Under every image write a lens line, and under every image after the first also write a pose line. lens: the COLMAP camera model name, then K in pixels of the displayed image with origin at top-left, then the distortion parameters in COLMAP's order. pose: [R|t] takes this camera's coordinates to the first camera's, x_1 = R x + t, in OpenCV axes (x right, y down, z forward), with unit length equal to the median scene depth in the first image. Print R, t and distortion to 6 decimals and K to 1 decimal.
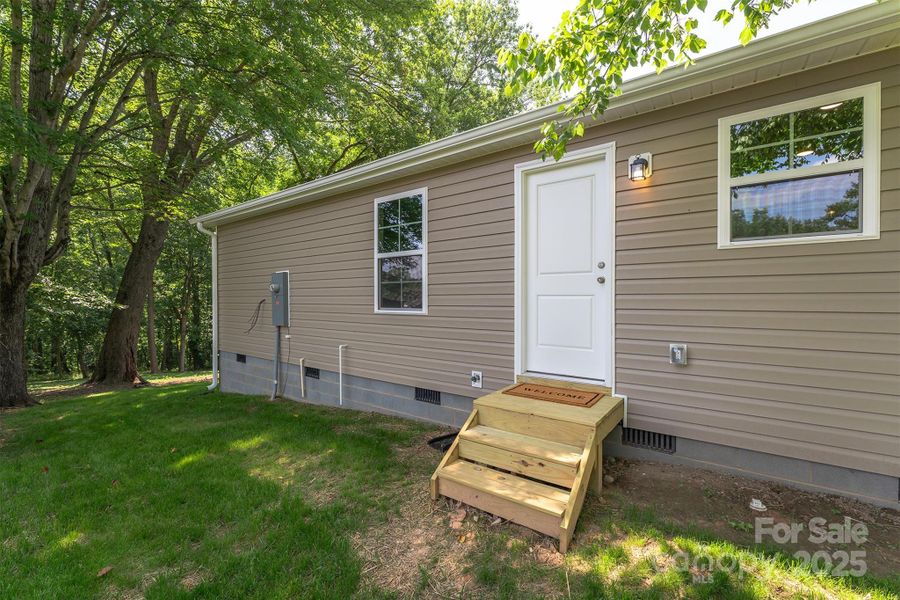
lens RADIAL K [[373.8, 0, 445.7], [0, 373.8, 299.6], [0, 0, 1]] dist [0.003004, -0.000143]
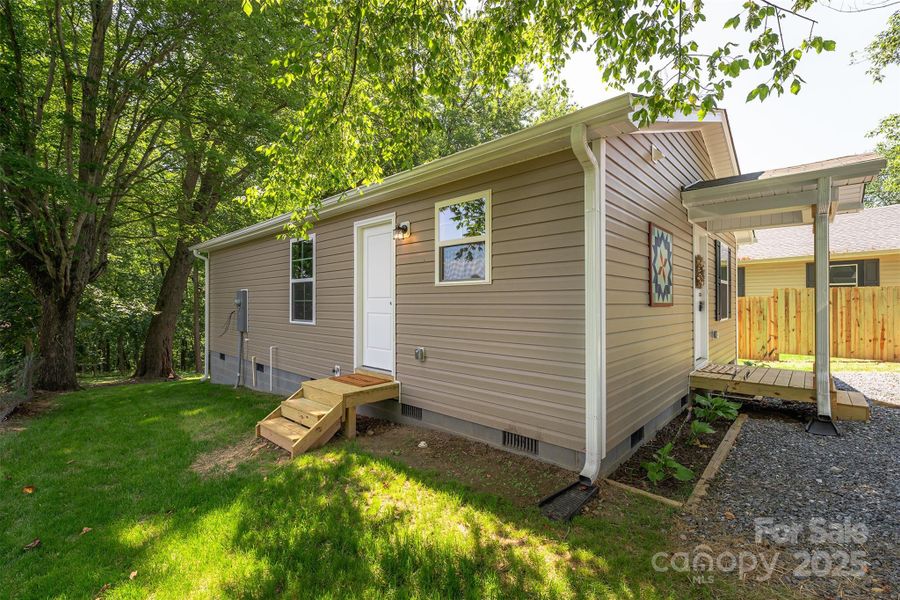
lens RADIAL K [[391.0, 0, 453.0], [0, 391.0, 299.7], [0, 0, 1]] dist [-0.000433, 0.000419]
pose [[0.993737, 0.001940, -0.111729, 0.442923], [-0.003209, 0.999932, -0.011183, -0.027815], [0.111699, 0.011472, 0.993676, -0.273715]]
